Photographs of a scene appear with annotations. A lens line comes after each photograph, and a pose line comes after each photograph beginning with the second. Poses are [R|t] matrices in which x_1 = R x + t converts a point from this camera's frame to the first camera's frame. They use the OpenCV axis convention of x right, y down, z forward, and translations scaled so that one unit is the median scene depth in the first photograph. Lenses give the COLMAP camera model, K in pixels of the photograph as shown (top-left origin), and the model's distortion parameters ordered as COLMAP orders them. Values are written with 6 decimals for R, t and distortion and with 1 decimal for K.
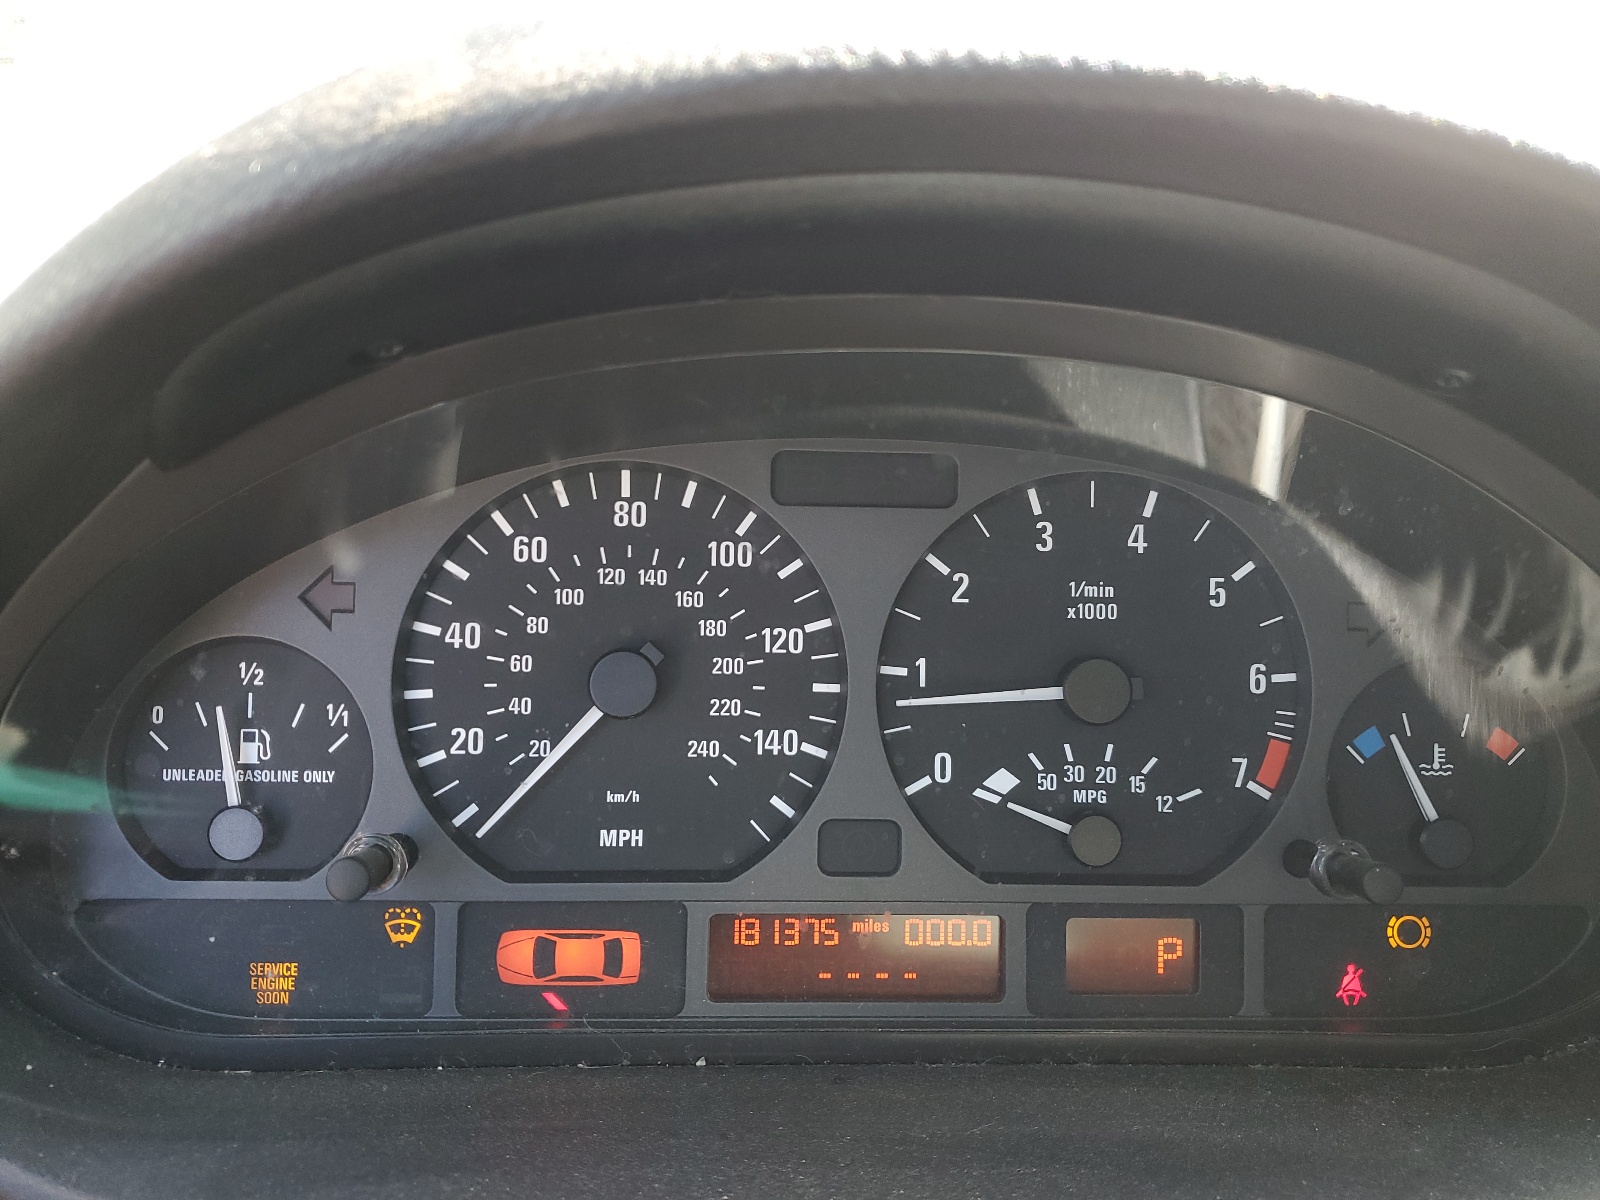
lens RADIAL K [[1216.0, 0, 800.1], [0, 1216.0, 602.8], [0, 0, 1]] dist [0.004053, 0.000483]
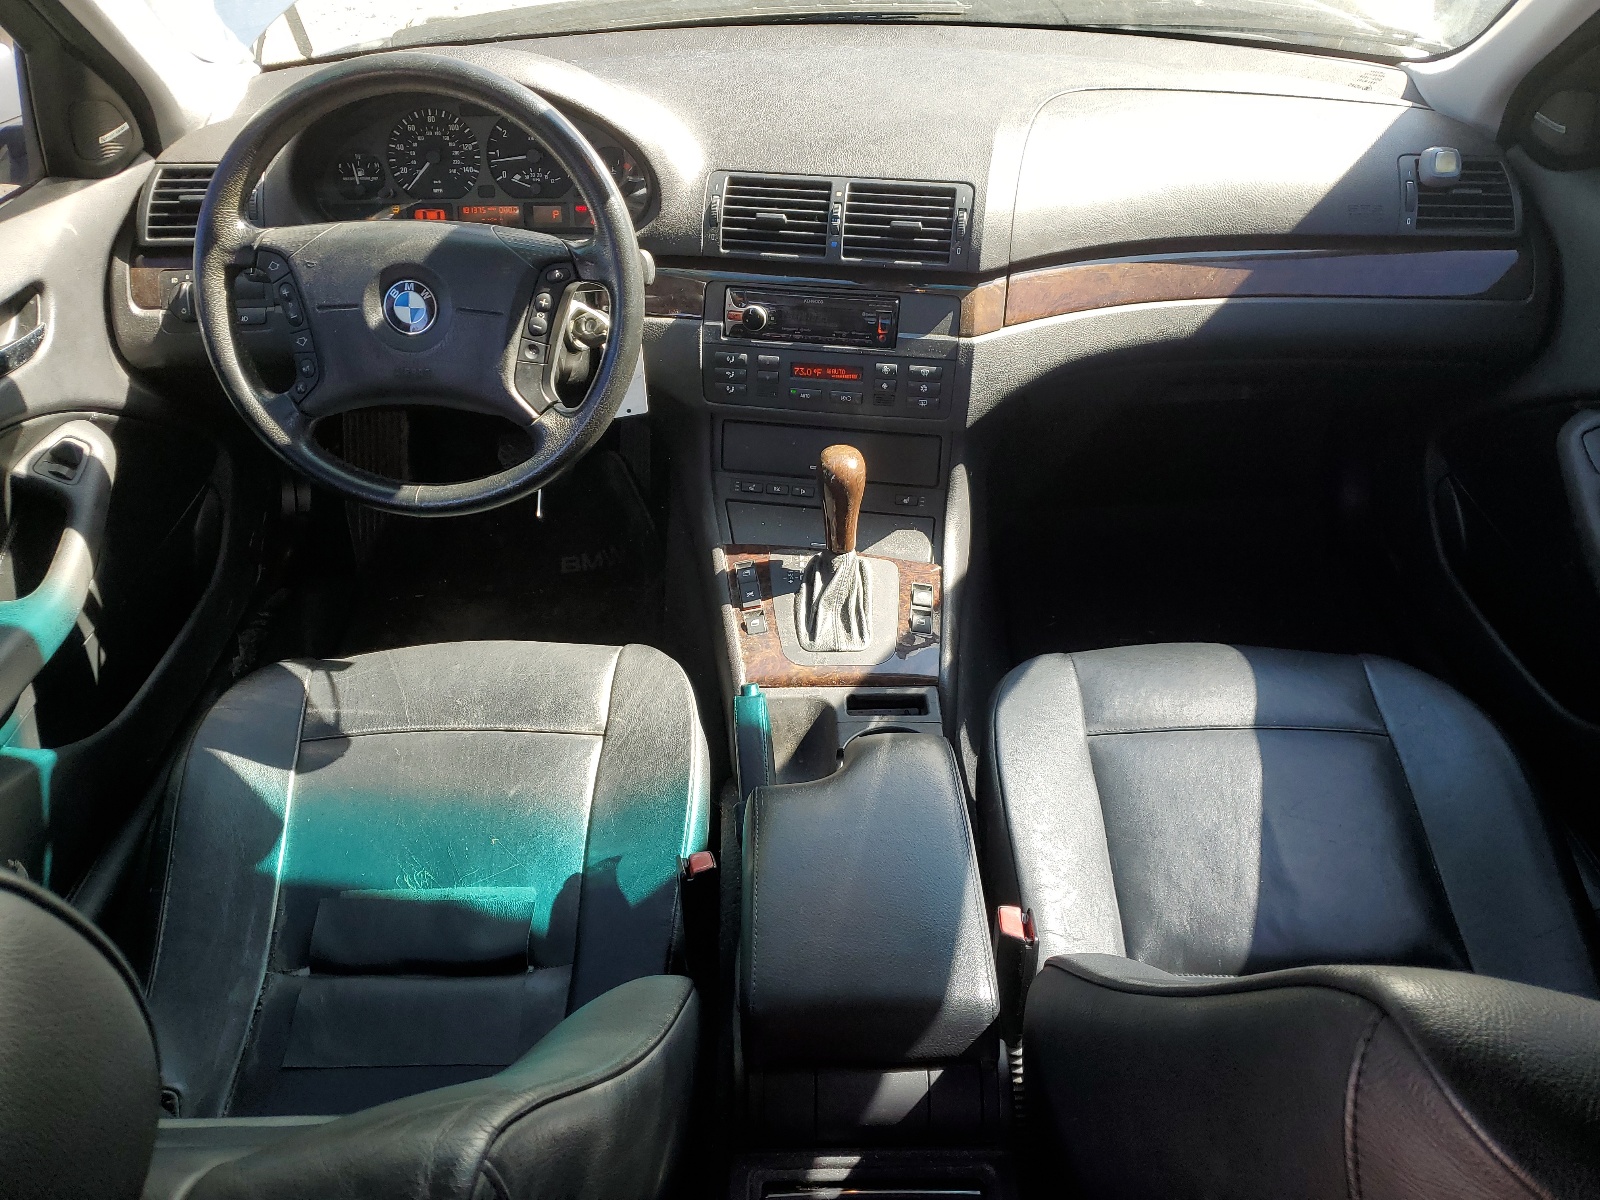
lens RADIAL K [[1216.0, 0, 799.5], [0, 1216.0, 599.7], [0, 0, 1]] dist [0.004053, 0.000483]
pose [[0.999736, -0.022415, -0.004960, 1.276484], [0.022575, 0.920585, 0.389889, -0.166453], [-0.004173, -0.389898, 0.920848, -4.102511]]
